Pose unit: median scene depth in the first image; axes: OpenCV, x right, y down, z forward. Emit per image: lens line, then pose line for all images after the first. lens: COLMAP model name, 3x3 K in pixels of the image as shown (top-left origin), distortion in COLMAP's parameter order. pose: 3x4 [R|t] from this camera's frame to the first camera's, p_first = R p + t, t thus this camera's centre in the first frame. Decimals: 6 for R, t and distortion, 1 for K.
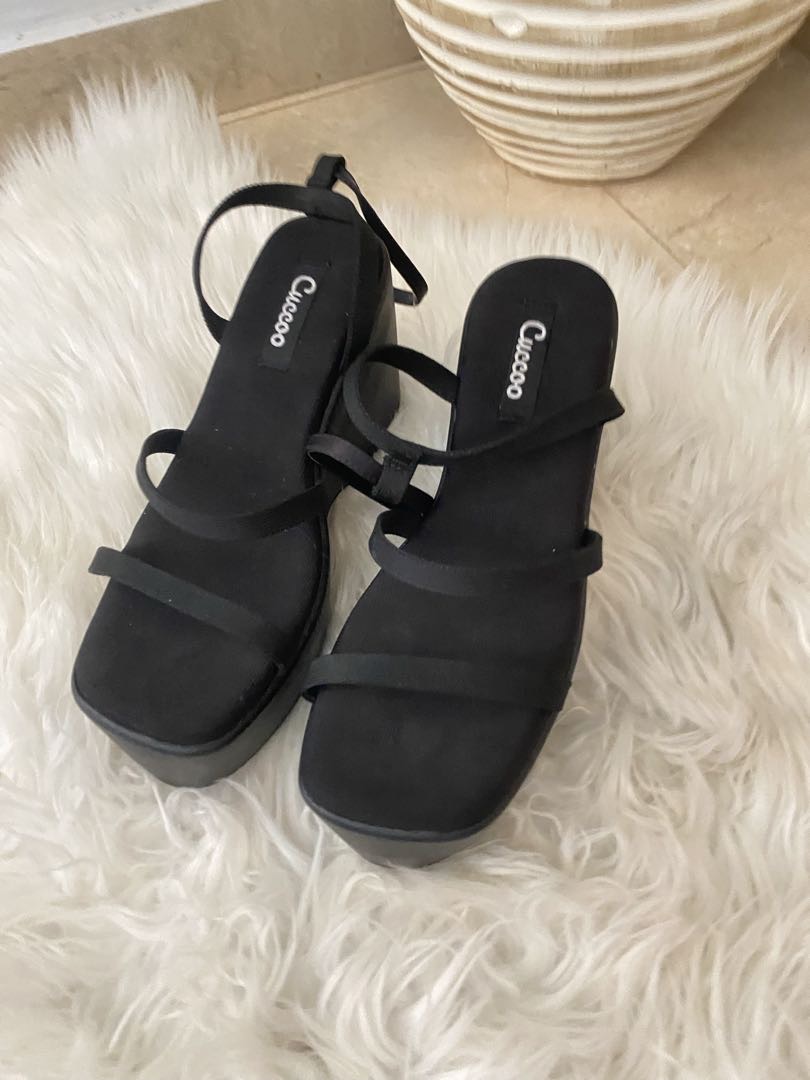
lens RADIAL K [[827.3, 0, 418.5], [0, 827.3, 535.3], [0, 0, 1]] dist [0.013487, -0.004490]
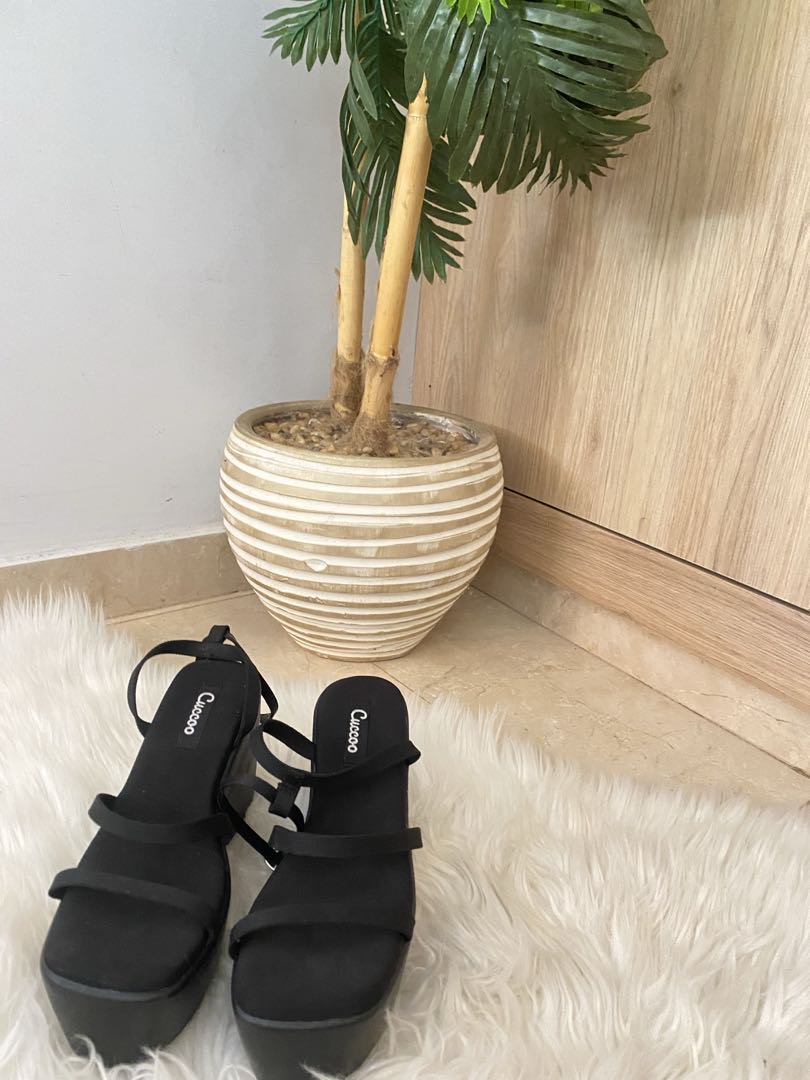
lens RADIAL K [[817.8, 0, 419.3], [0, 817.8, 546.8], [0, 0, 1]] dist [0.090423, -0.131447]
pose [[0.954882, 0.035888, 0.294809, -0.214293], [0.140360, 0.820274, -0.554482, 0.359013], [-0.261723, 0.570844, 0.778227, -0.433227]]
